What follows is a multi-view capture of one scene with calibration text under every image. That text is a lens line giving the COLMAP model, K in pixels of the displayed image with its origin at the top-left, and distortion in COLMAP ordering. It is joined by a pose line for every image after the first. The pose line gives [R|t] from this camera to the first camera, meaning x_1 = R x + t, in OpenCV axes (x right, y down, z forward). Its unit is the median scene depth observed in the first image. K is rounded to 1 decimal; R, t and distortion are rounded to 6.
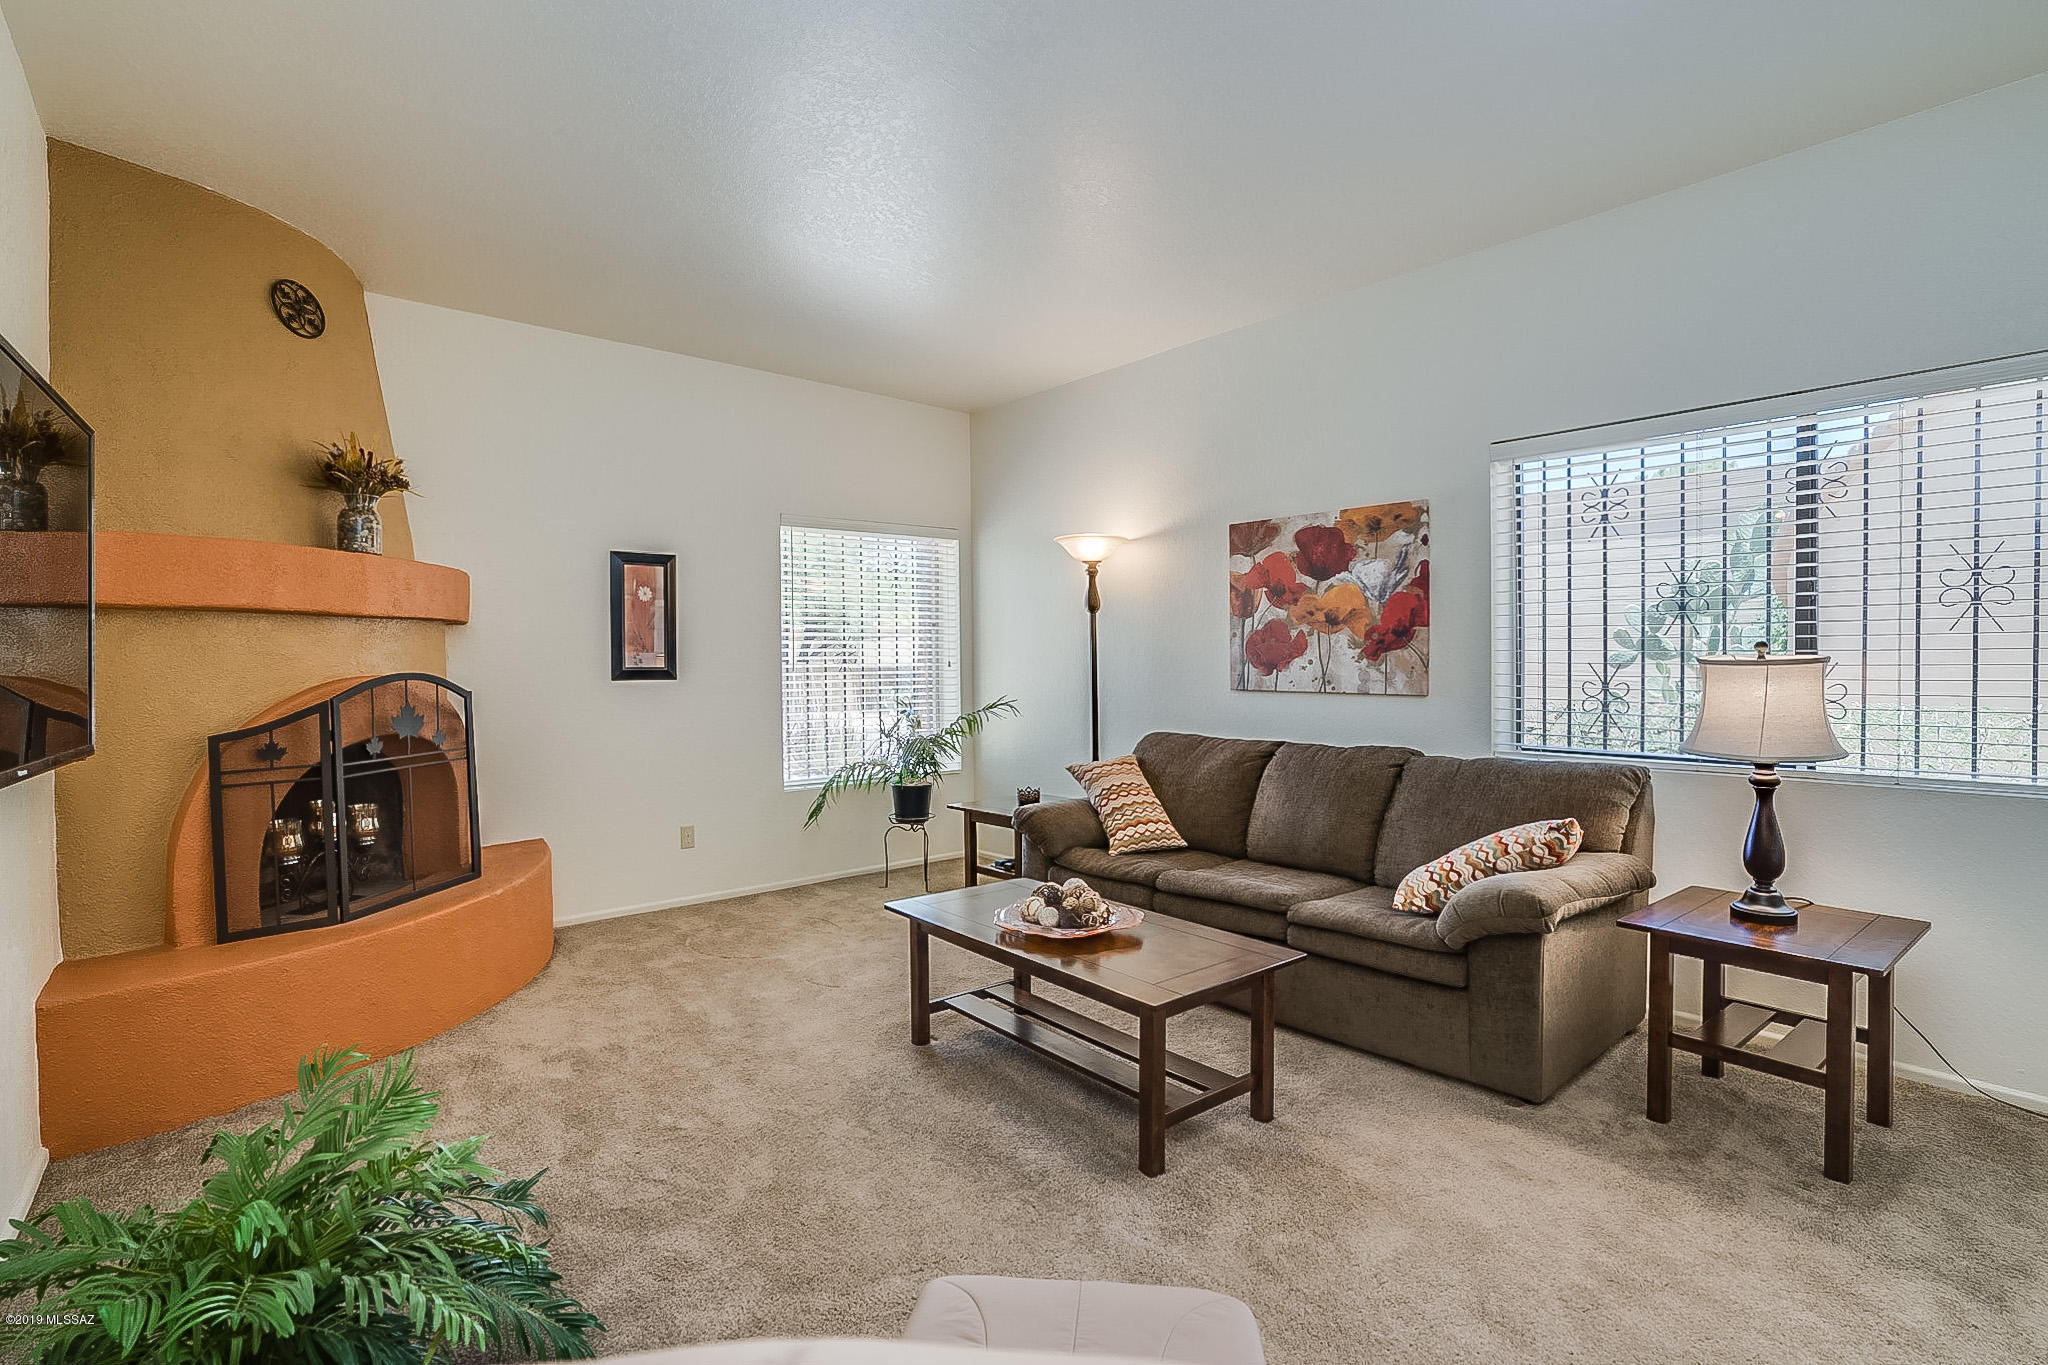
lens RADIAL K [[963.1, 0, 1002.9], [0, 963.1, 688.6], [0, 0, 1]] dist [-0.035061, 0.004261]
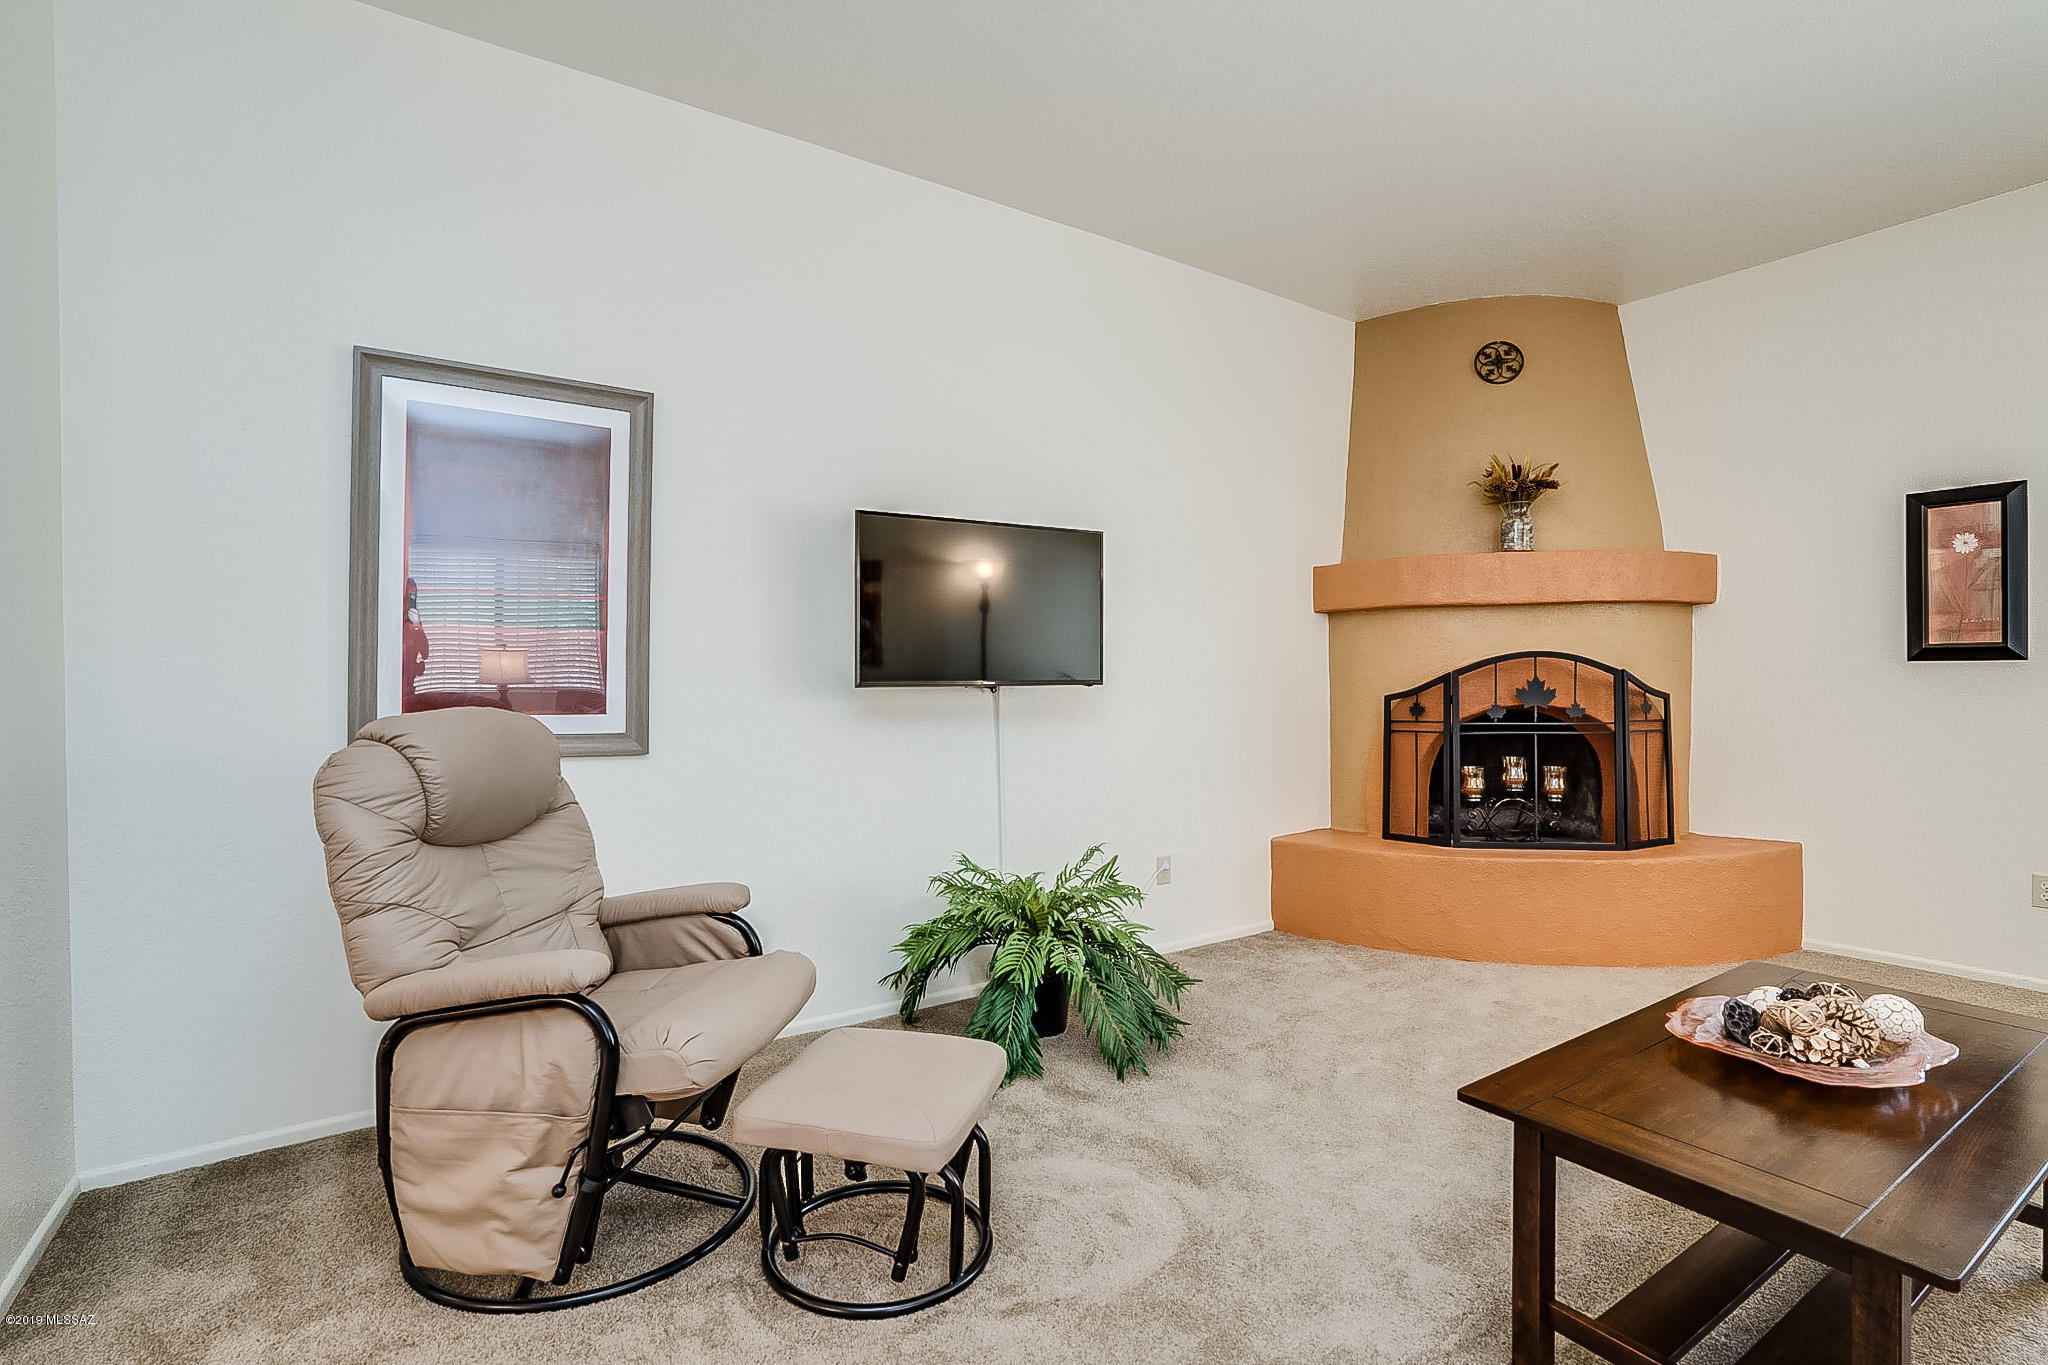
lens RADIAL K [[963.1, 0, 1015.4], [0, 963.1, 684.5], [0, 0, 1]] dist [-0.035061, 0.004261]
pose [[-0.086984, 0.014201, -0.996108, 0.477206], [-0.021006, 0.999650, 0.016086, 0.015680], [0.995988, 0.022323, -0.086655, 0.394358]]
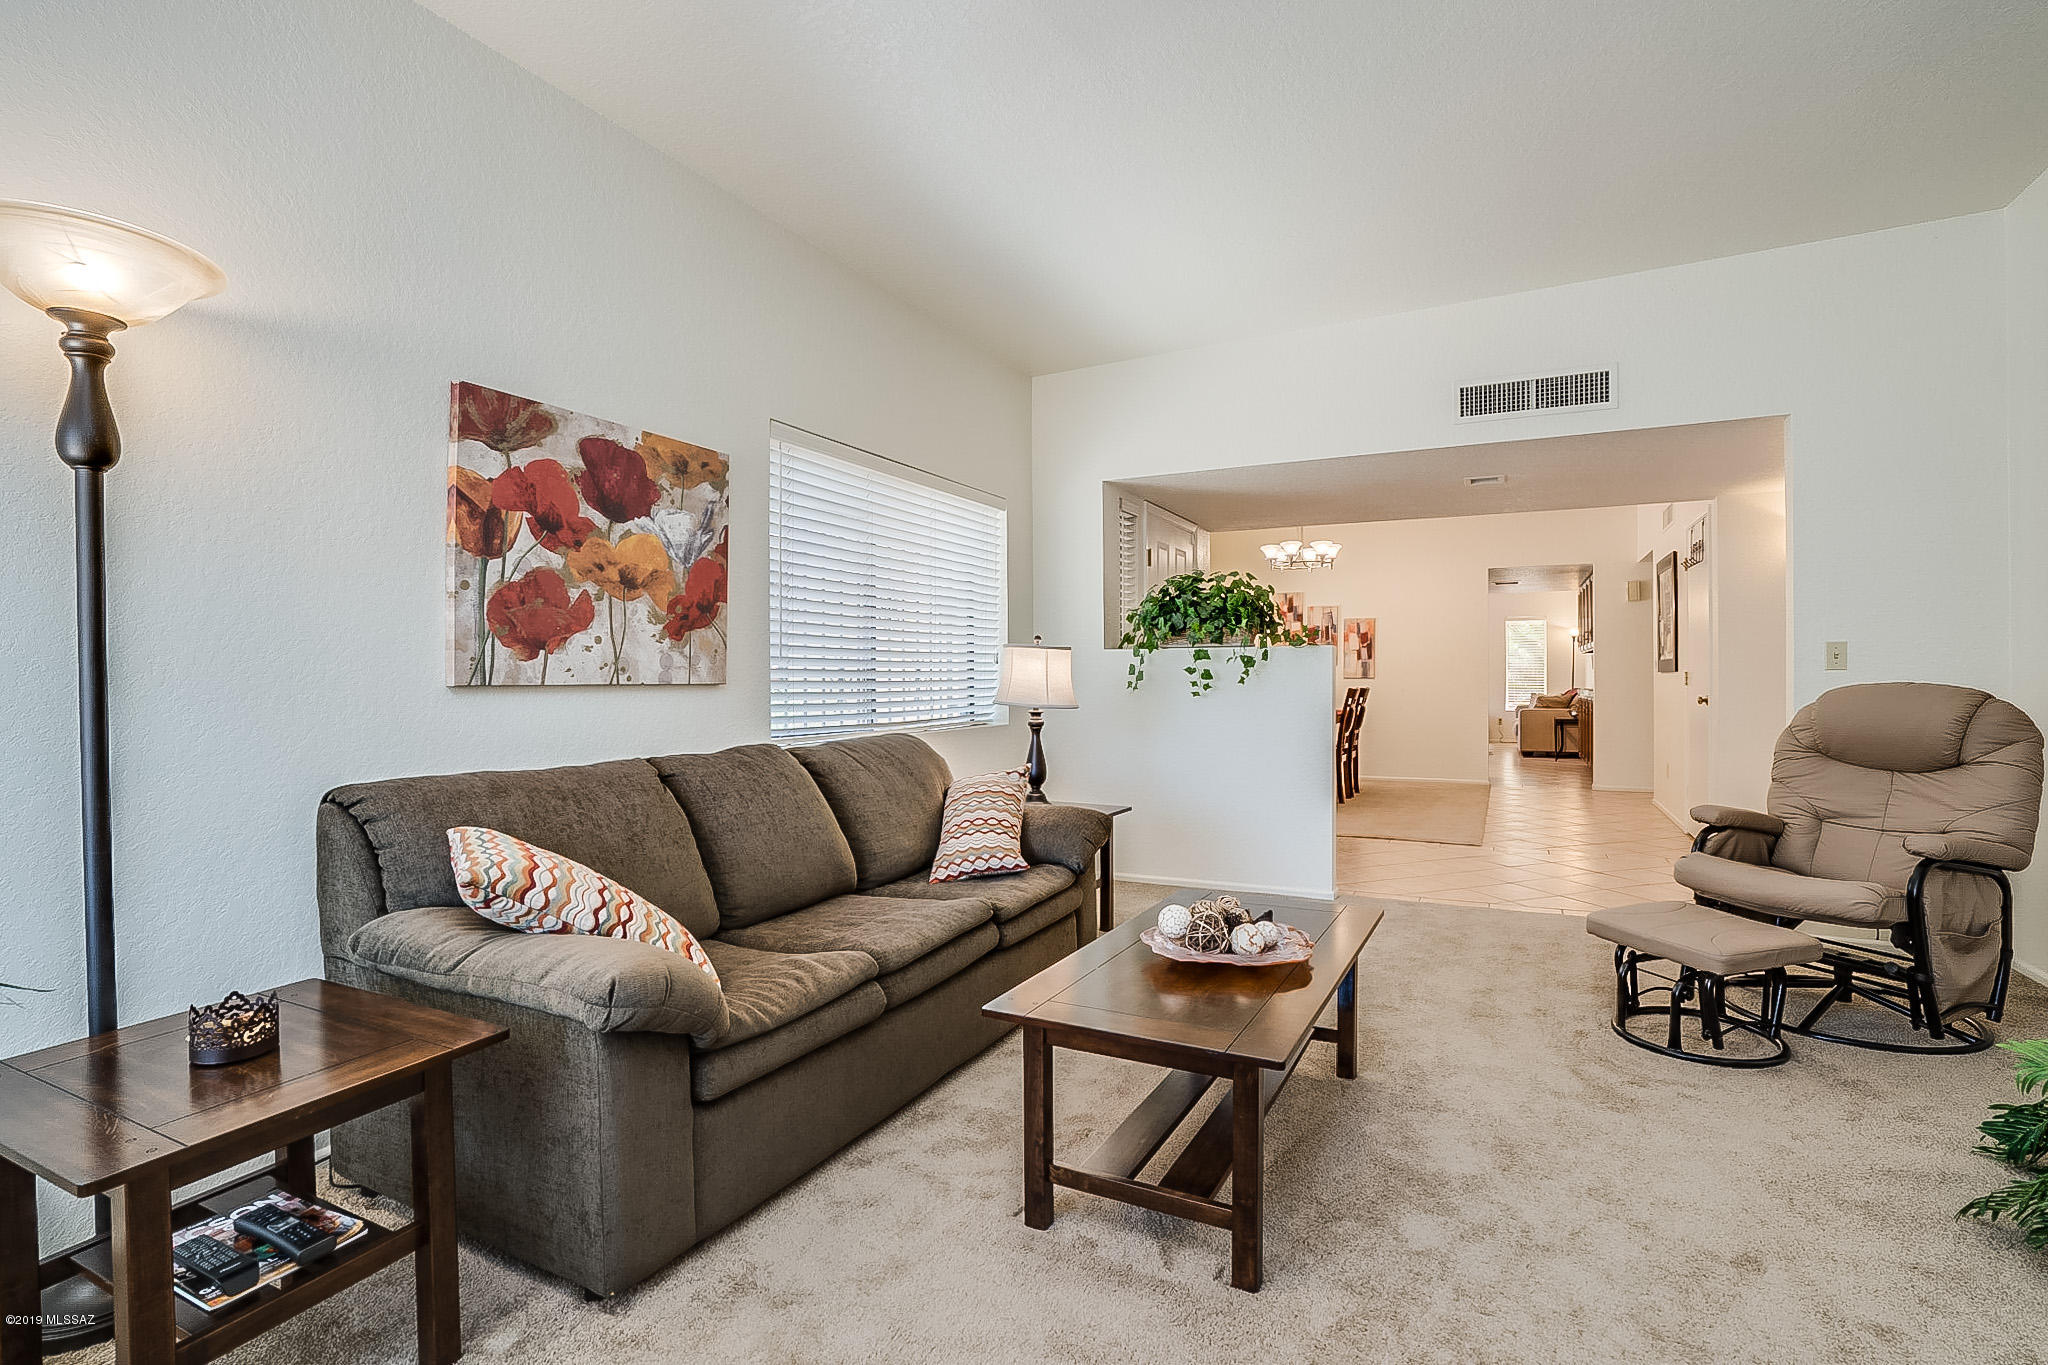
lens RADIAL K [[963.1, 0, 1021.1], [0, 963.1, 670.3], [0, 0, 1]] dist [-0.035061, 0.004261]
pose [[-0.399546, 0.015640, 0.916580, -0.412024], [0.038812, 0.999247, -0.000132, 0.004770], [-0.915891, 0.035521, -0.399852, 1.019547]]
